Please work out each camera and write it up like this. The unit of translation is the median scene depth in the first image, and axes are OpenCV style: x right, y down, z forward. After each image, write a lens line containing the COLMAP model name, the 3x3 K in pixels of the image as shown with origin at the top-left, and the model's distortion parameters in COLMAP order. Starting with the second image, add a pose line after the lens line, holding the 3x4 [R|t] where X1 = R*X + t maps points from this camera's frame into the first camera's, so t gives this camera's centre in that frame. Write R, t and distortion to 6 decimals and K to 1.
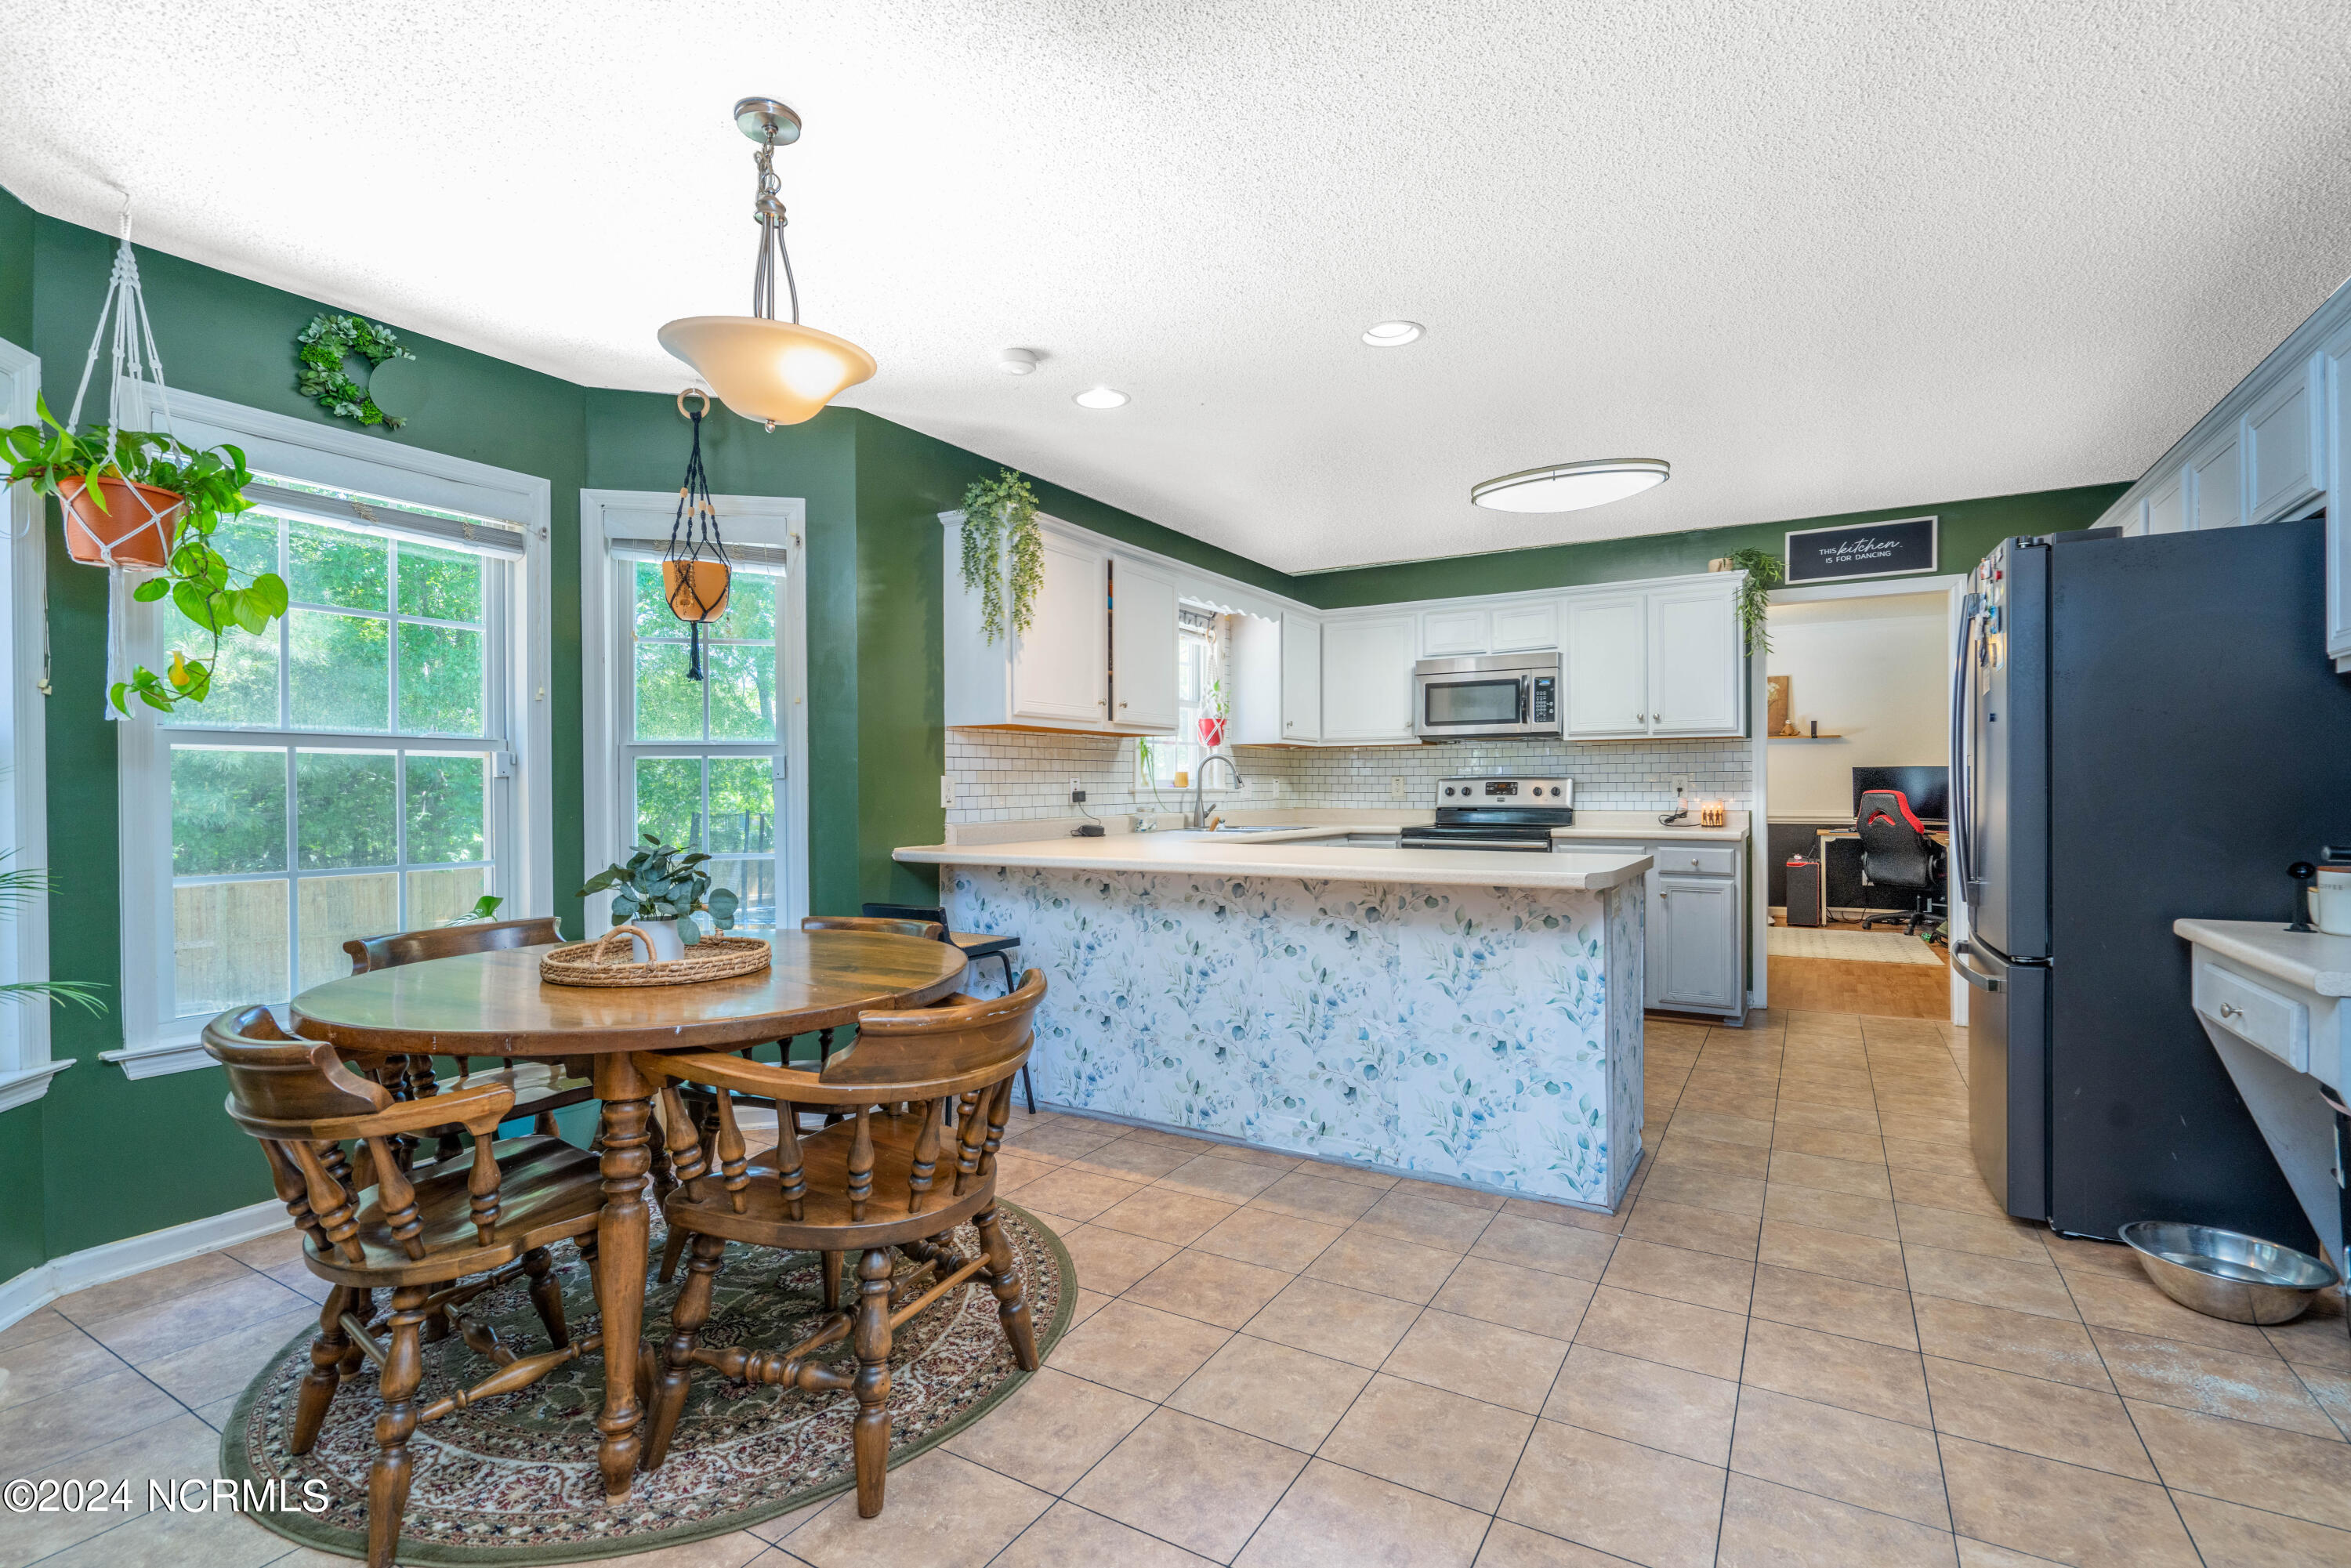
lens RADIAL K [[1078.3, 0, 1176.0], [0, 1078.3, 790.6], [0, 0, 1]] dist [-0.010576, 0.003758]
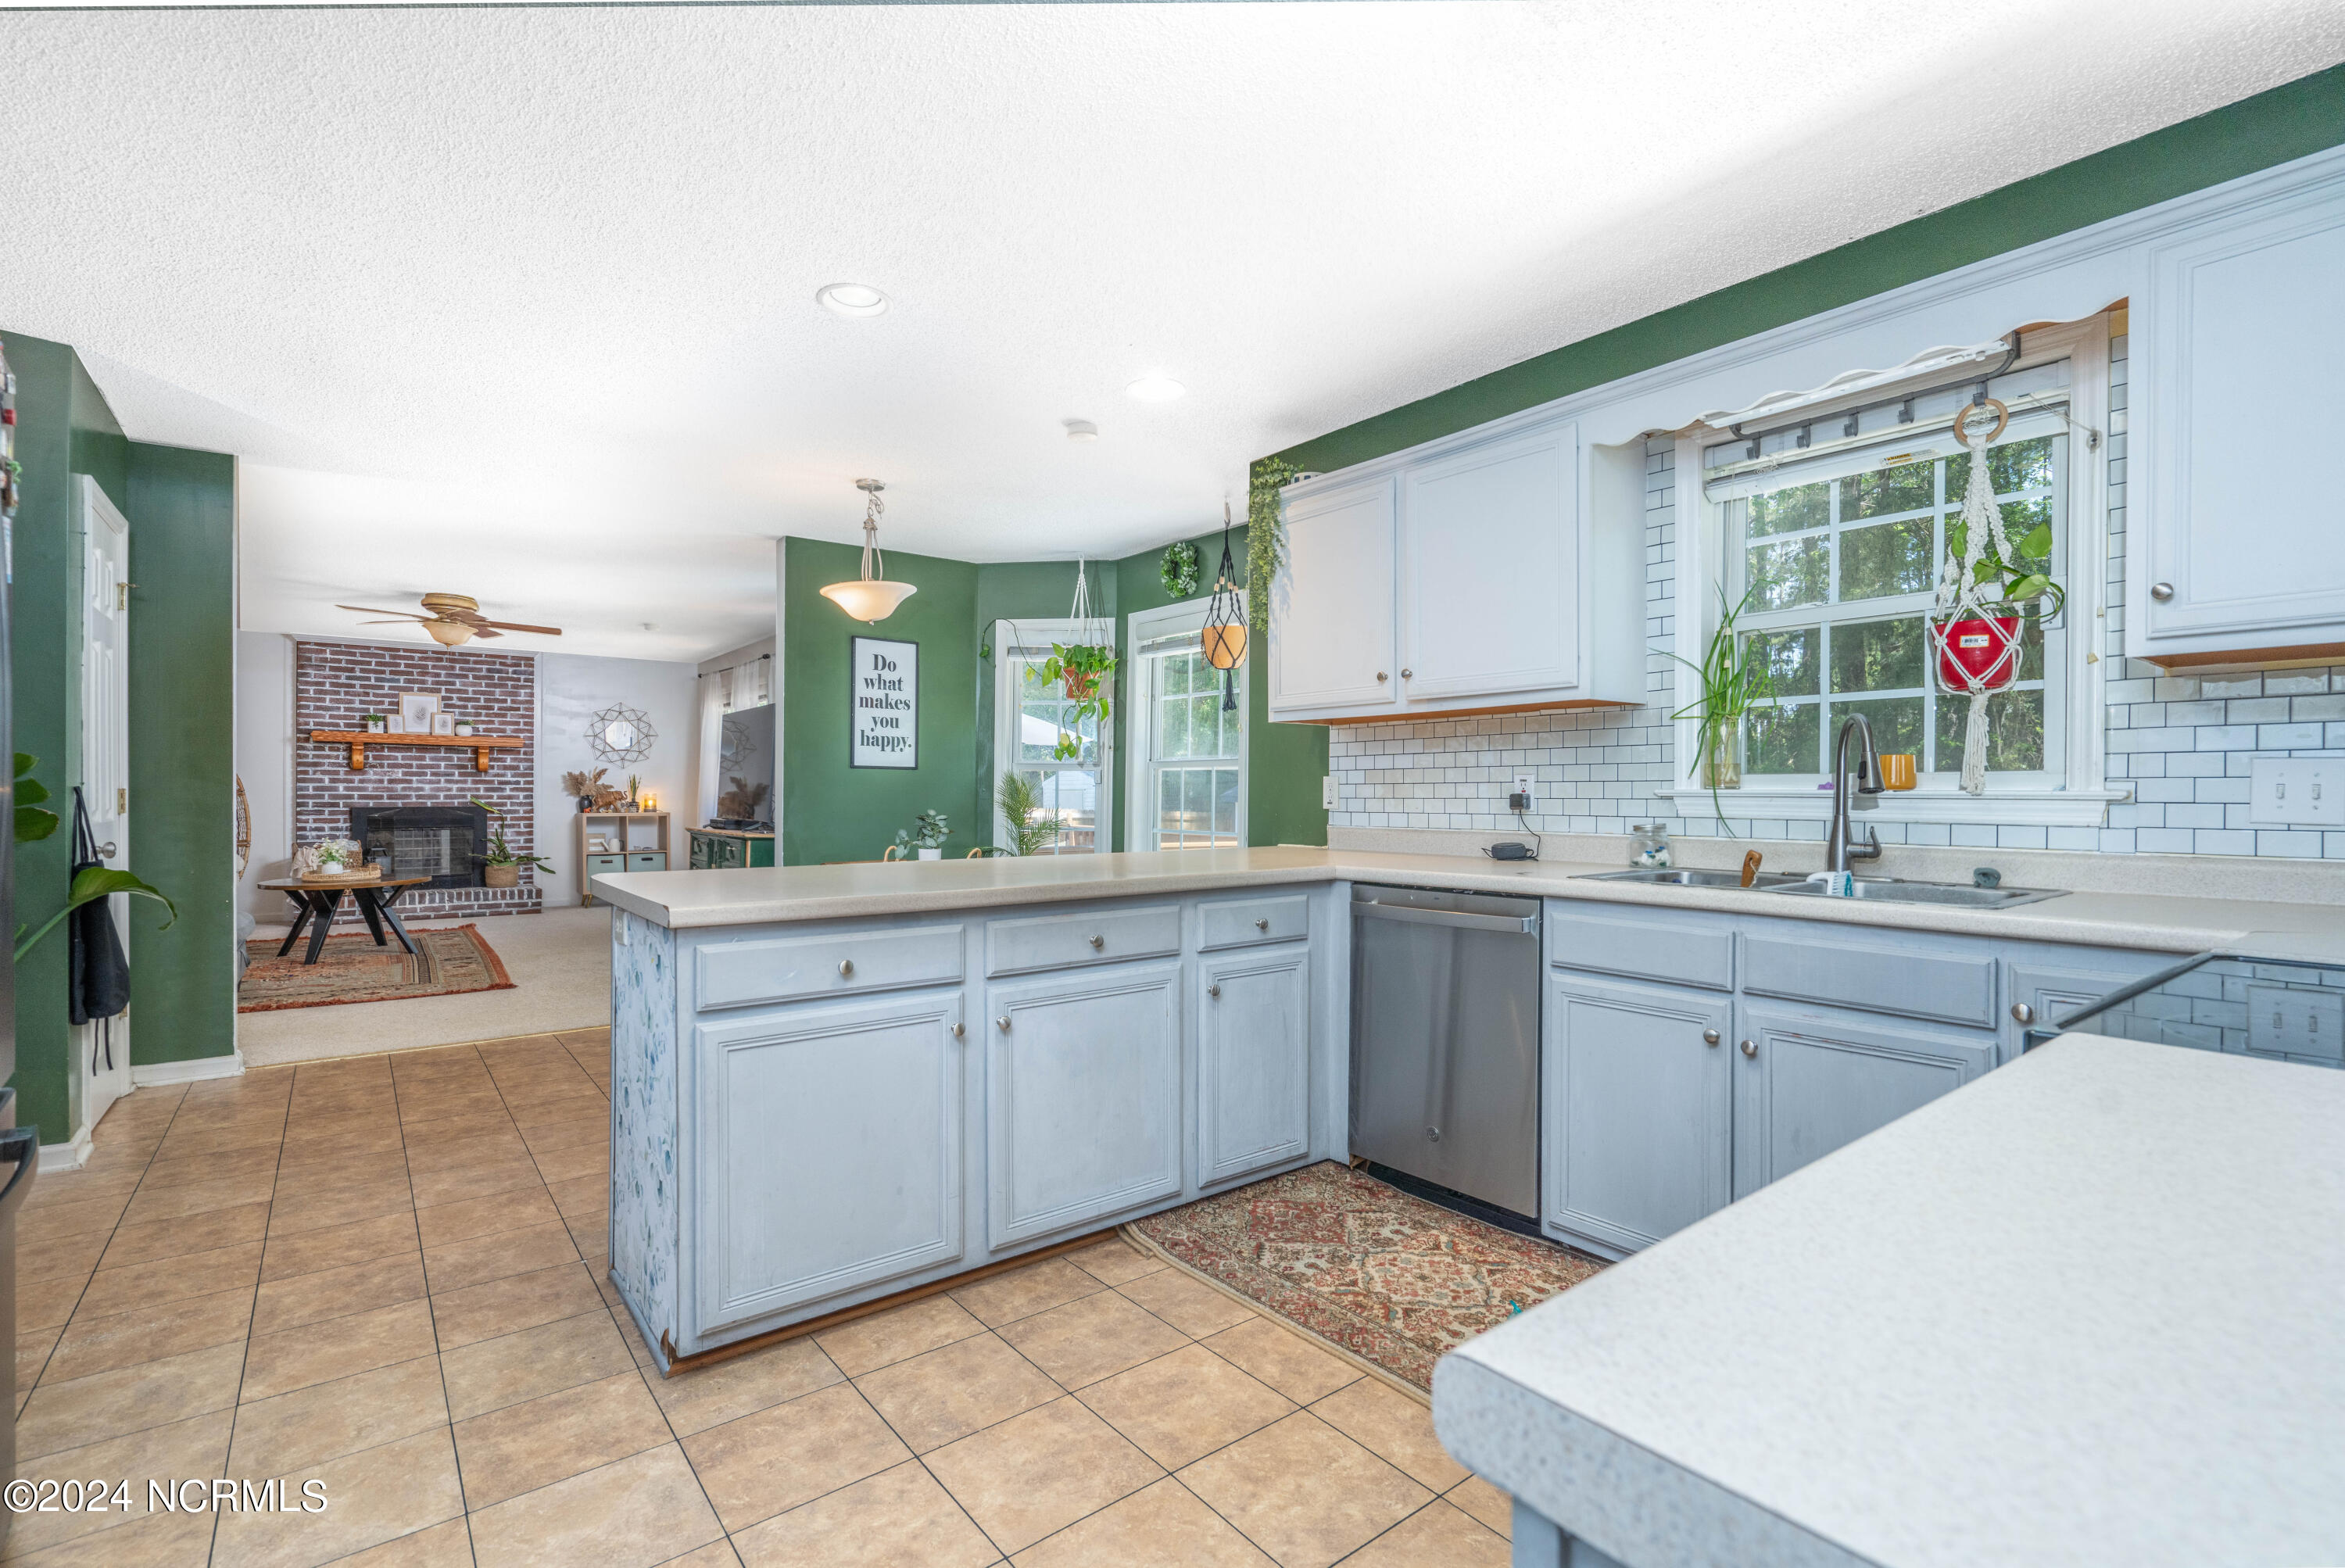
lens RADIAL K [[1075.6, 0, 1168.1], [0, 1075.6, 790.8], [0, 0, 1]] dist [-0.010576, 0.003758]
pose [[-0.368932, -0.001586, -0.929455, 0.734438], [-0.005814, 0.999983, 0.000601, -0.000650], [0.929438, 0.005626, -0.368935, 1.218547]]
